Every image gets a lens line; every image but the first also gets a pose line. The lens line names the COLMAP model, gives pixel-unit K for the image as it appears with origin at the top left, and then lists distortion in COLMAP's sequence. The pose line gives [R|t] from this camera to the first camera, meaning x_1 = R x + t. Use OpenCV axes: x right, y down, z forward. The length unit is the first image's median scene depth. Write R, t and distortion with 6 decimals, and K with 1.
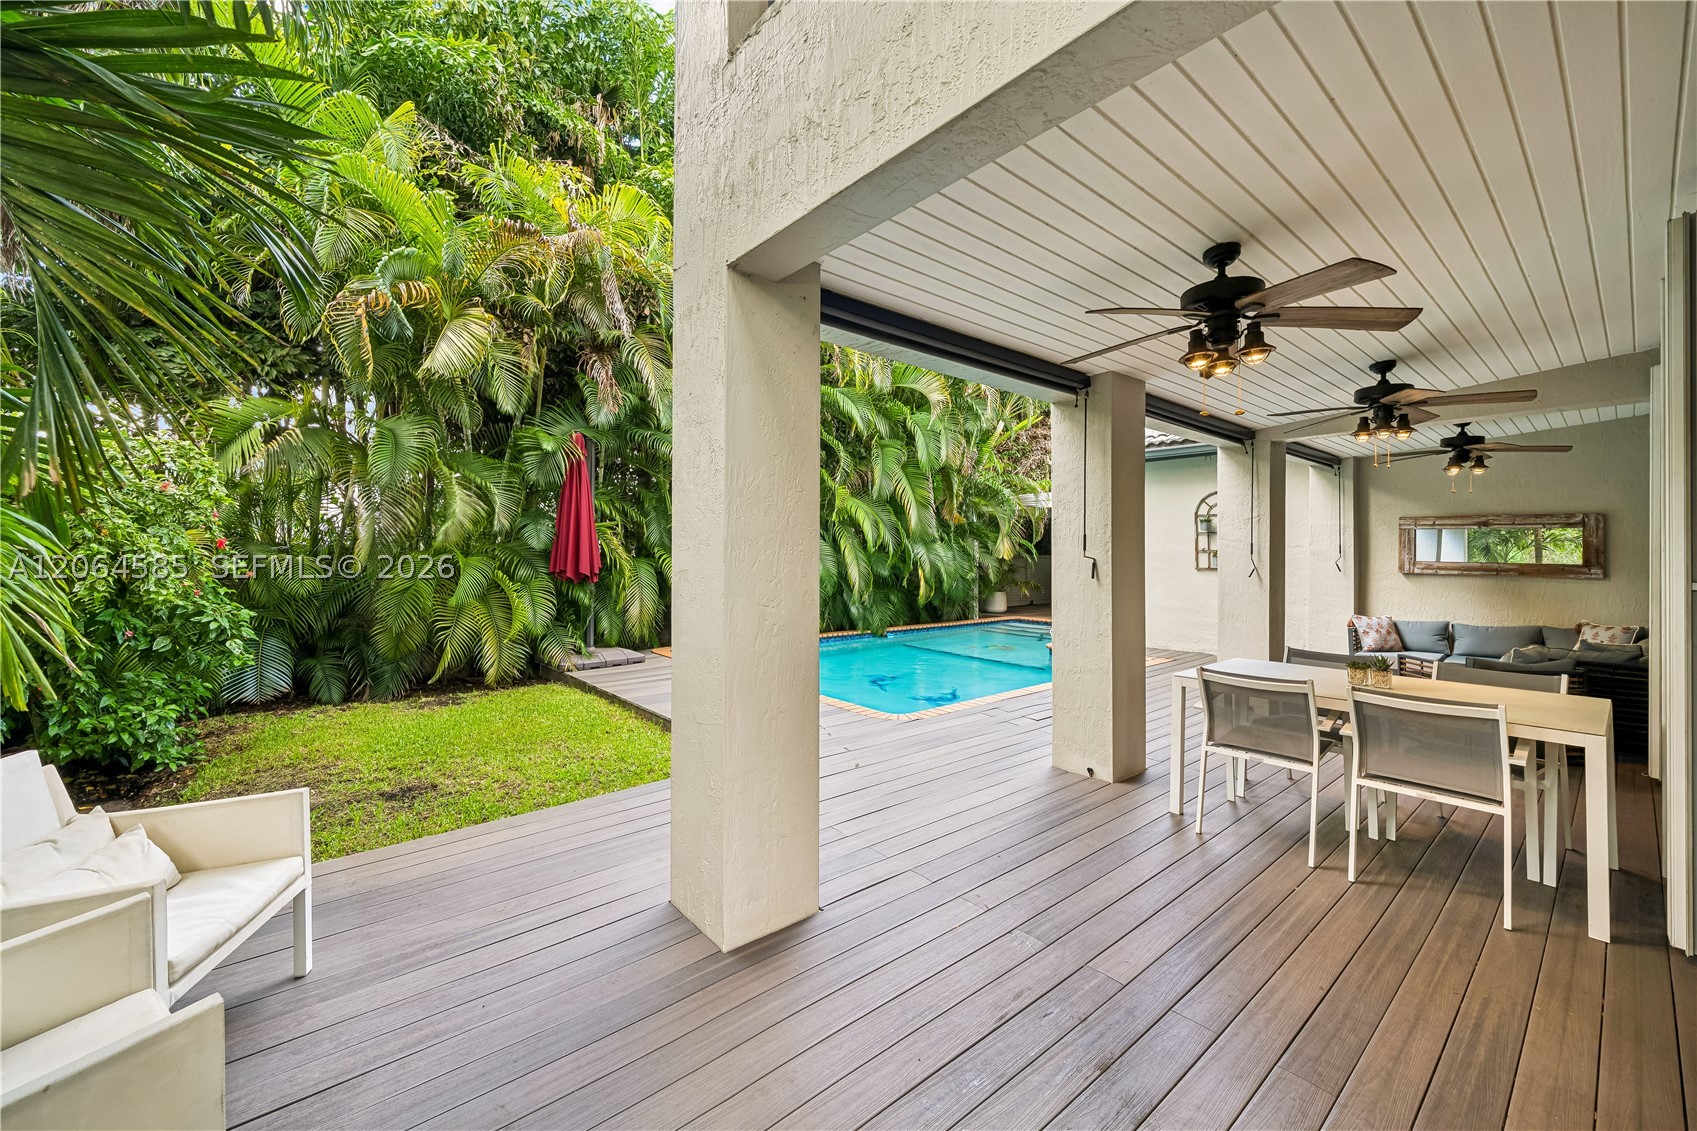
lens RADIAL K [[650.2, 0, 847.5], [0, 650.2, 539.2], [0, 0, 1]] dist [0.001491, 0.000129]
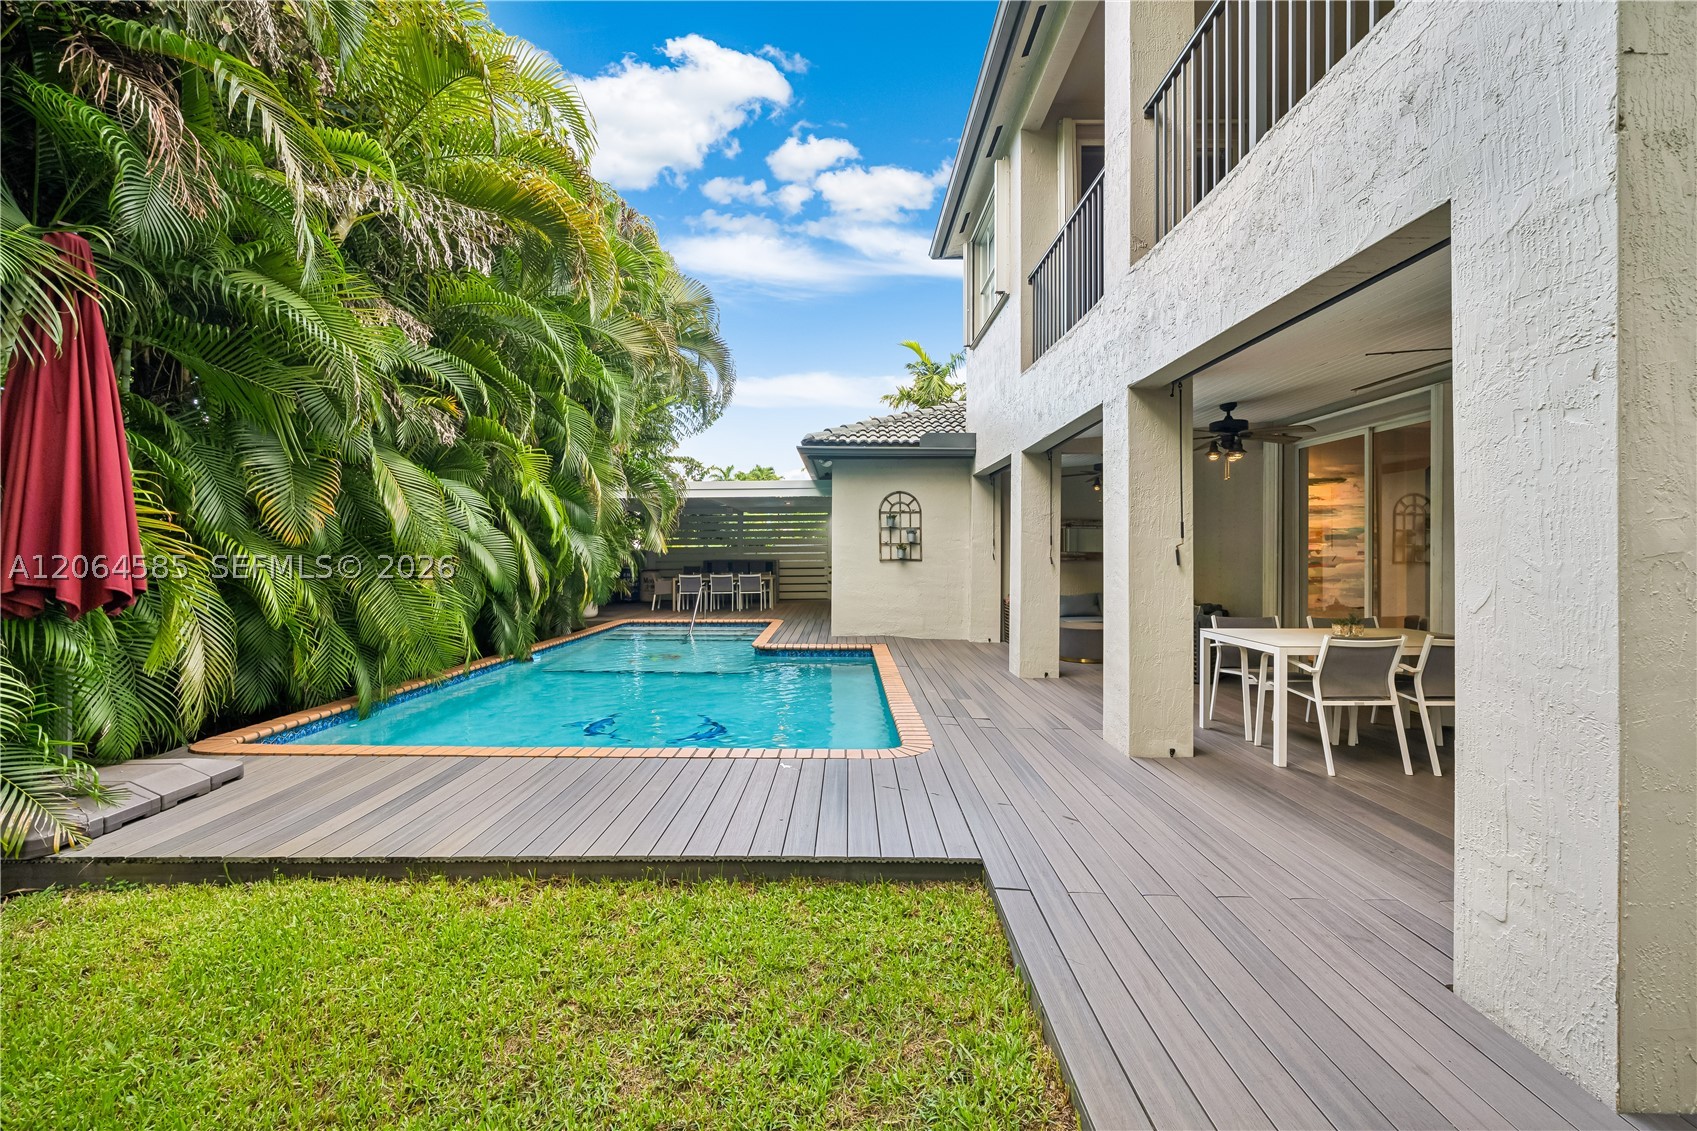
lens RADIAL K [[649.8, 0, 830.1], [0, 649.8, 551.1], [0, 0, 1]] dist [-0.002303, -0.000183]
pose [[0.654719, -0.003519, 0.755864, -0.290992], [-0.013817, 0.999766, 0.016622, 0.010506], [-0.755746, -0.021327, 0.654518, 0.286307]]
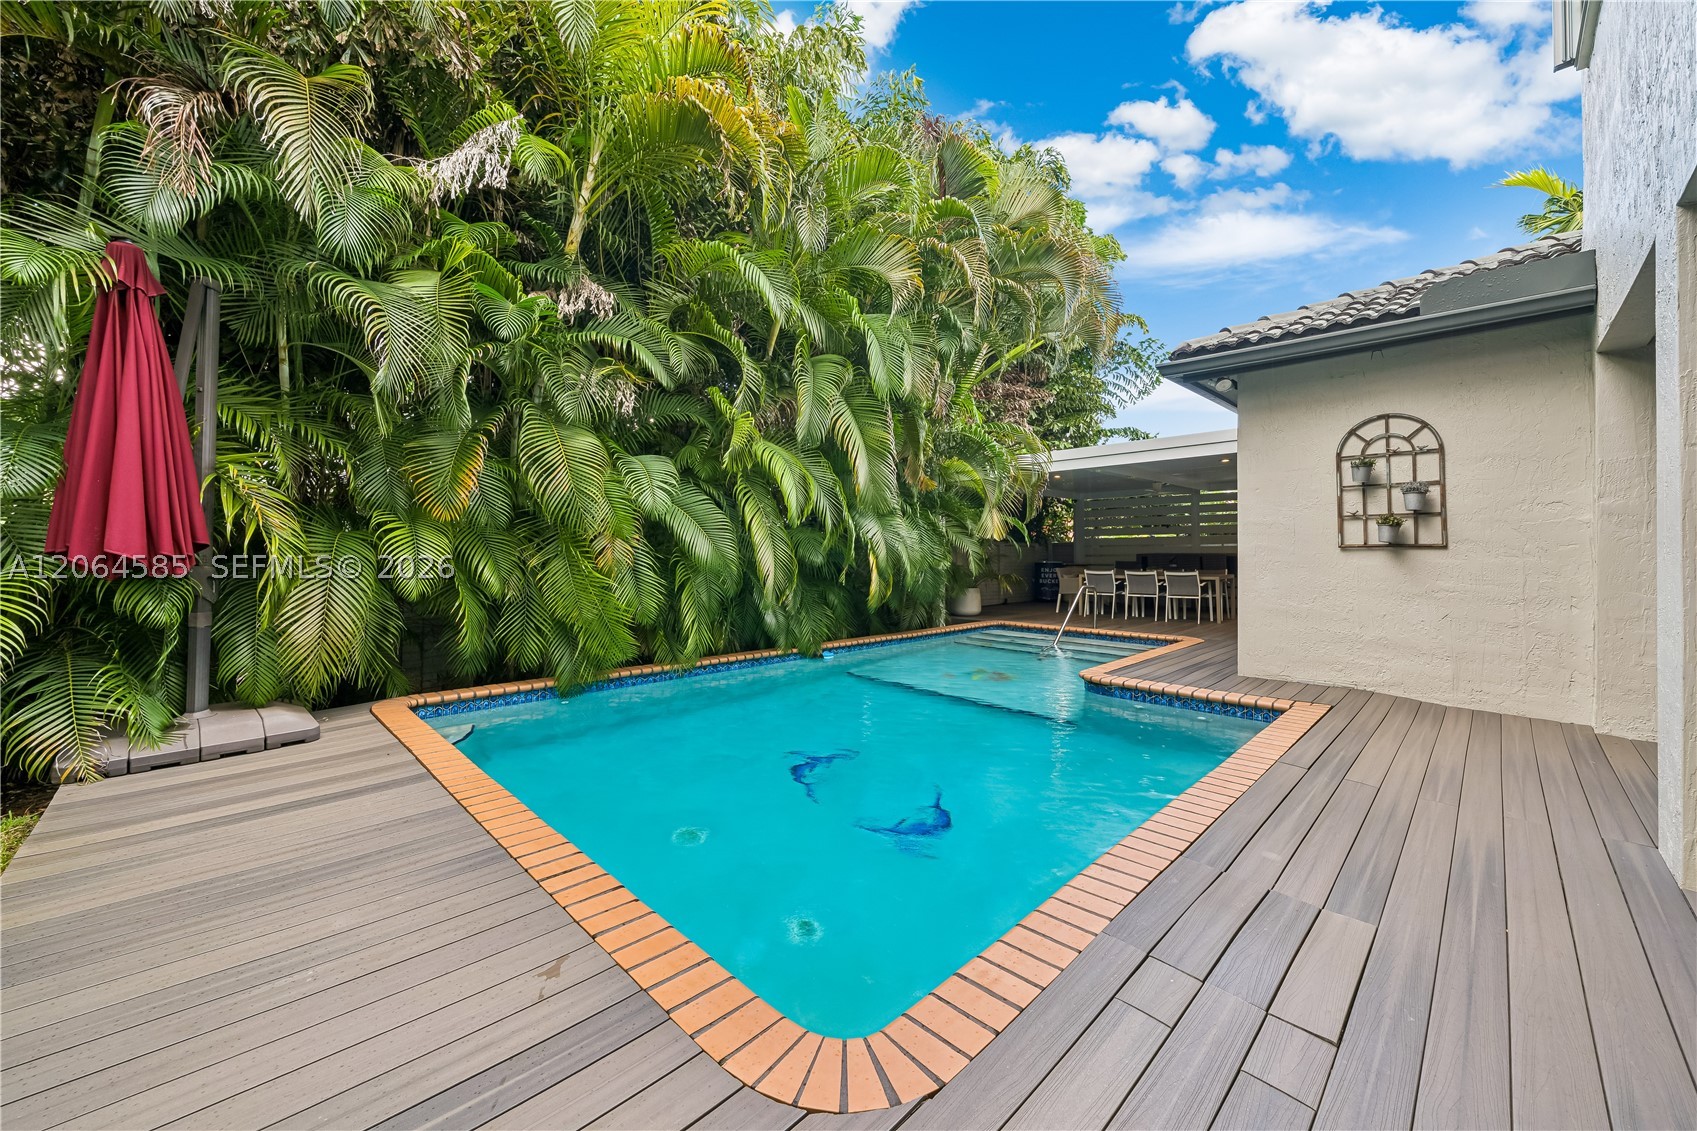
lens RADIAL K [[637.1, 0, 836.0], [0, 637.1, 541.7], [0, 0, 1]] dist [-0.001419, -0.000161]
pose [[0.997369, -0.002442, 0.072457, 0.029271], [0.001893, 0.999969, 0.007644, 0.029097], [-0.072473, -0.007487, 0.997342, 0.376990]]
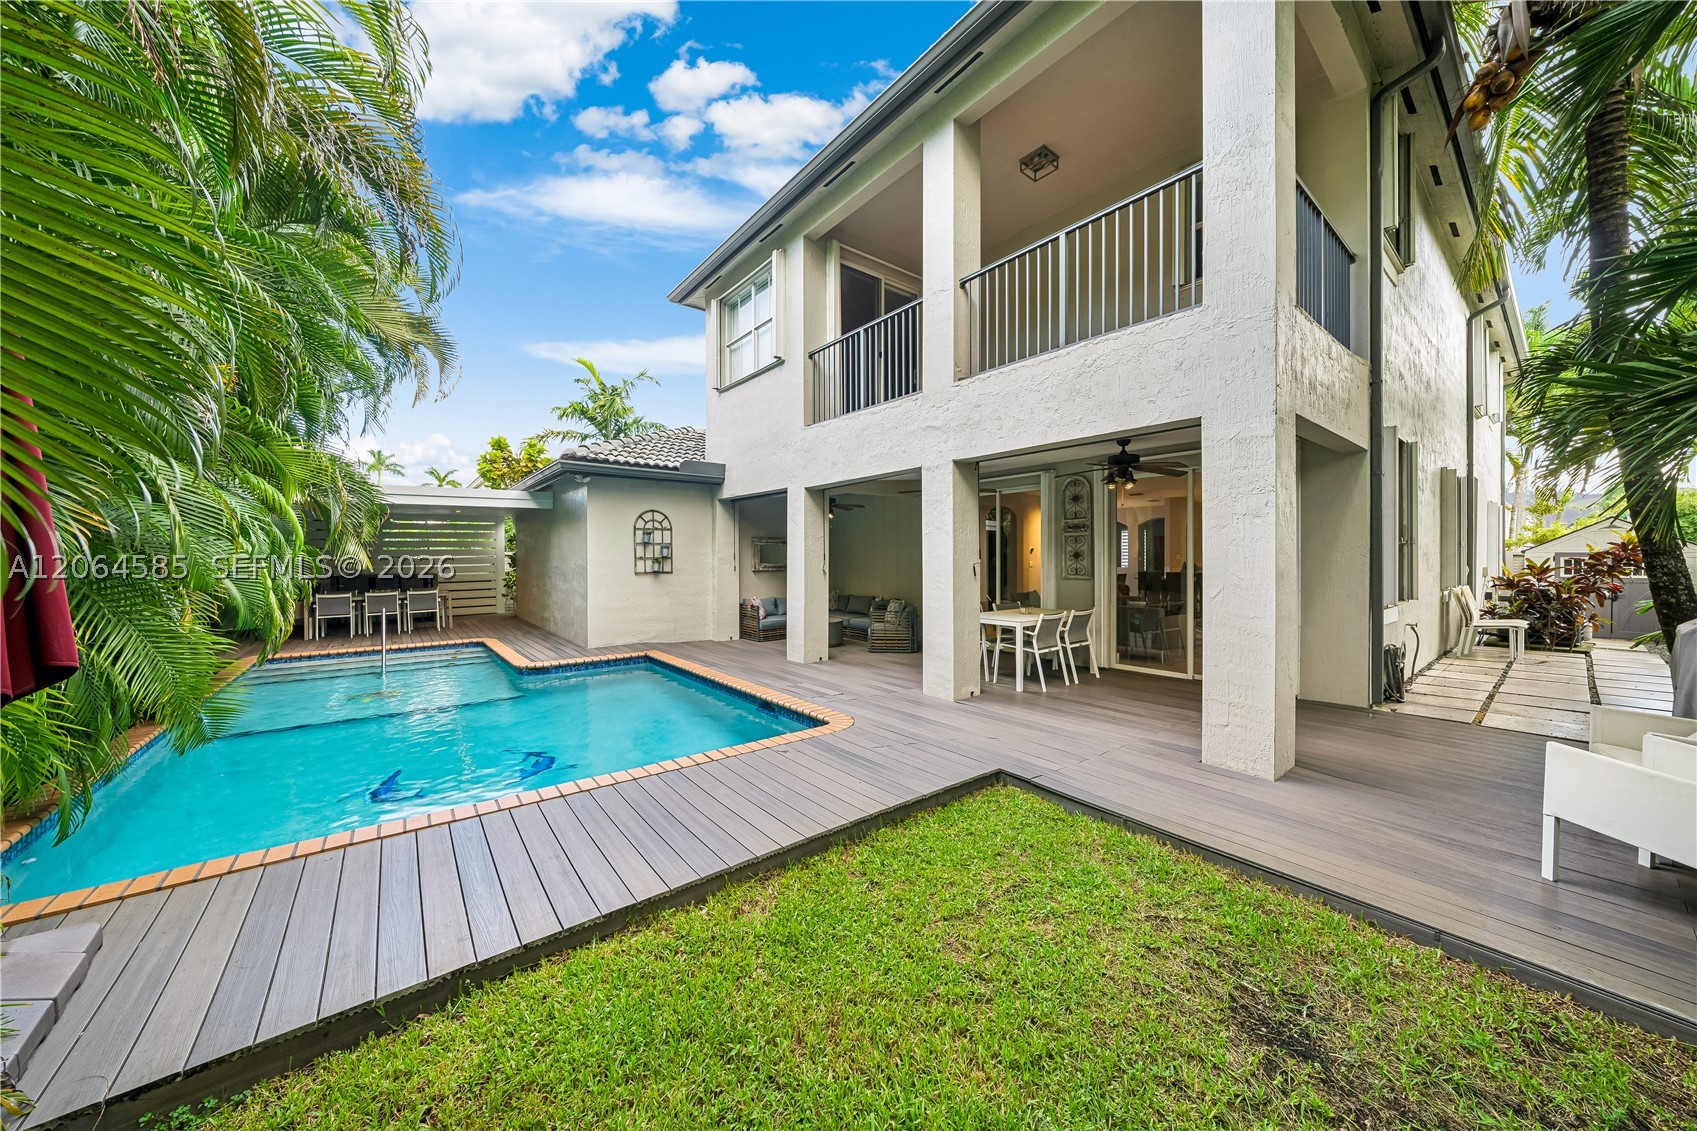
lens RADIAL K [[582.8, 0, 840.8], [0, 582.8, 565.5], [0, 0, 1]] dist [-0.008230, 0.000458]
pose [[0.036022, -0.017431, 0.999199, -0.419057], [-0.017195, 0.999689, 0.018059, 0.004635], [-0.999203, -0.017831, 0.035711, 0.490722]]
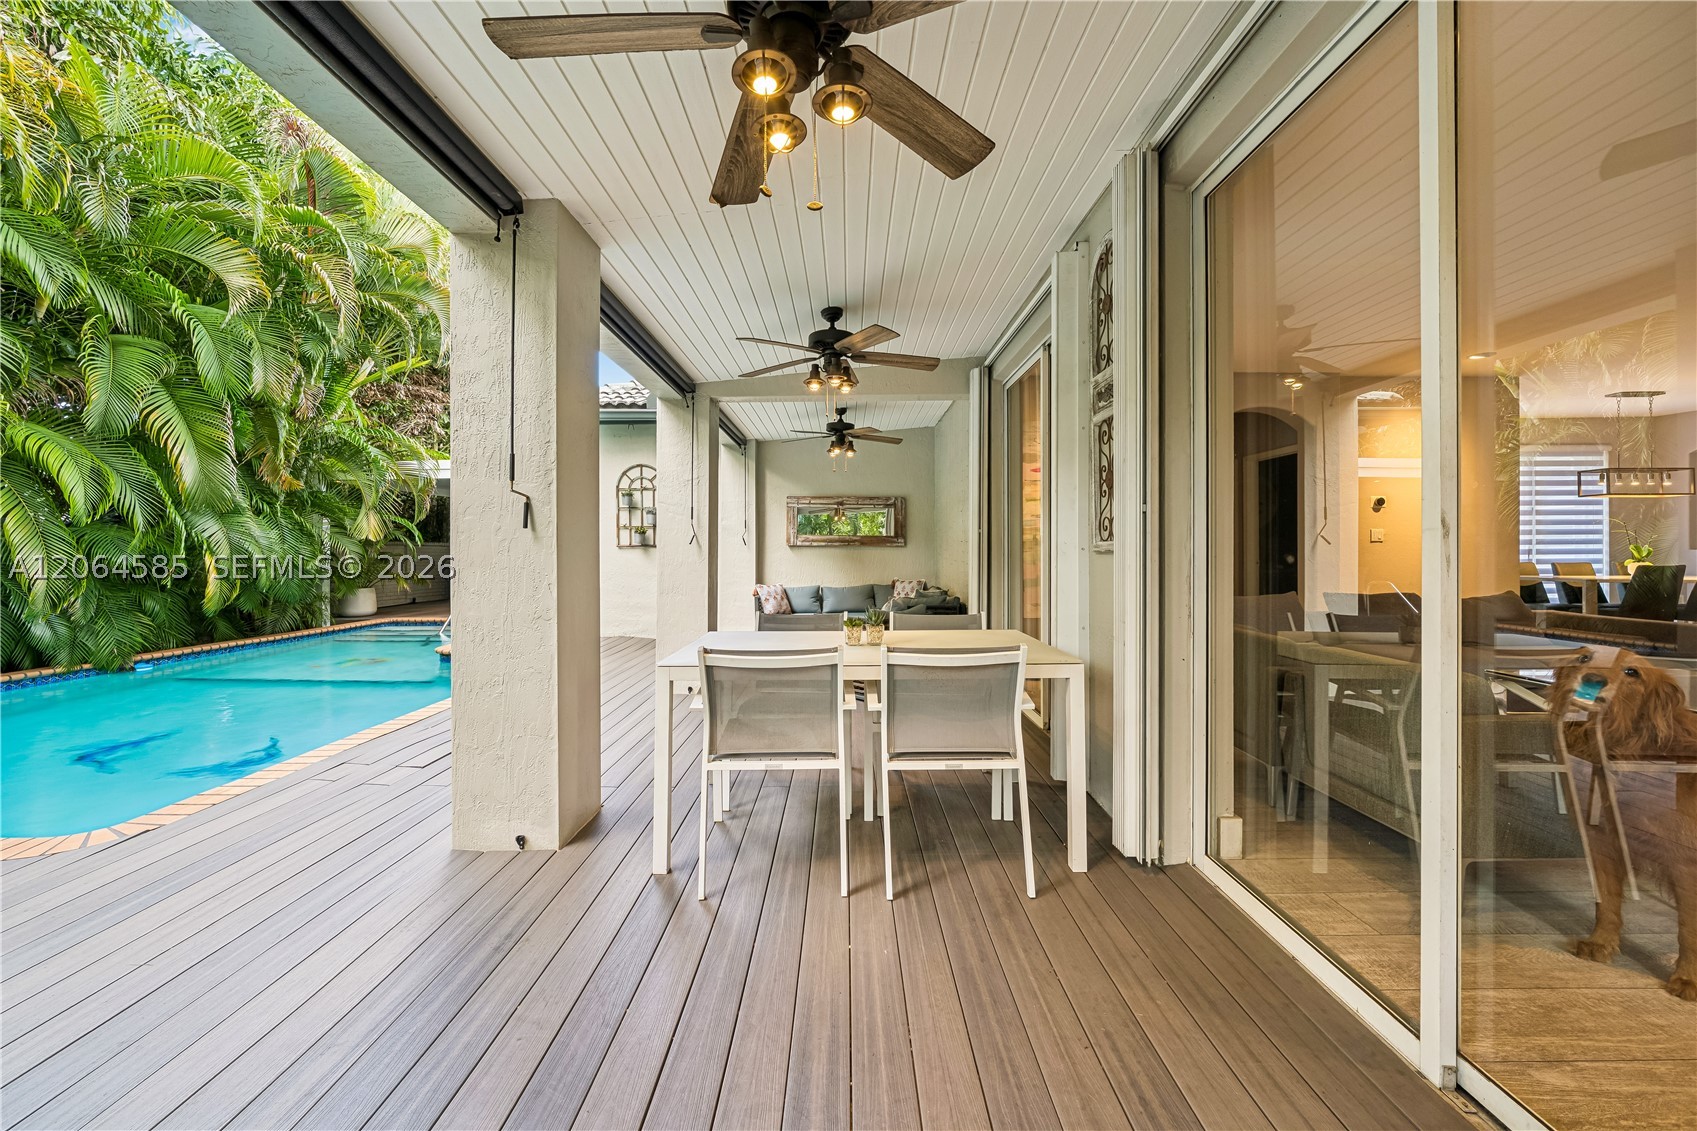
lens RADIAL K [[634.9, 0, 830.3], [0, 634.9, 548.1], [0, 0, 1]] dist [-0.001546, -0.000526]
pose [[0.655510, -0.007428, 0.755150, 0.044207], [-0.008092, 0.999825, 0.016859, 0.024975], [-0.755143, -0.017162, 0.655335, 0.150273]]
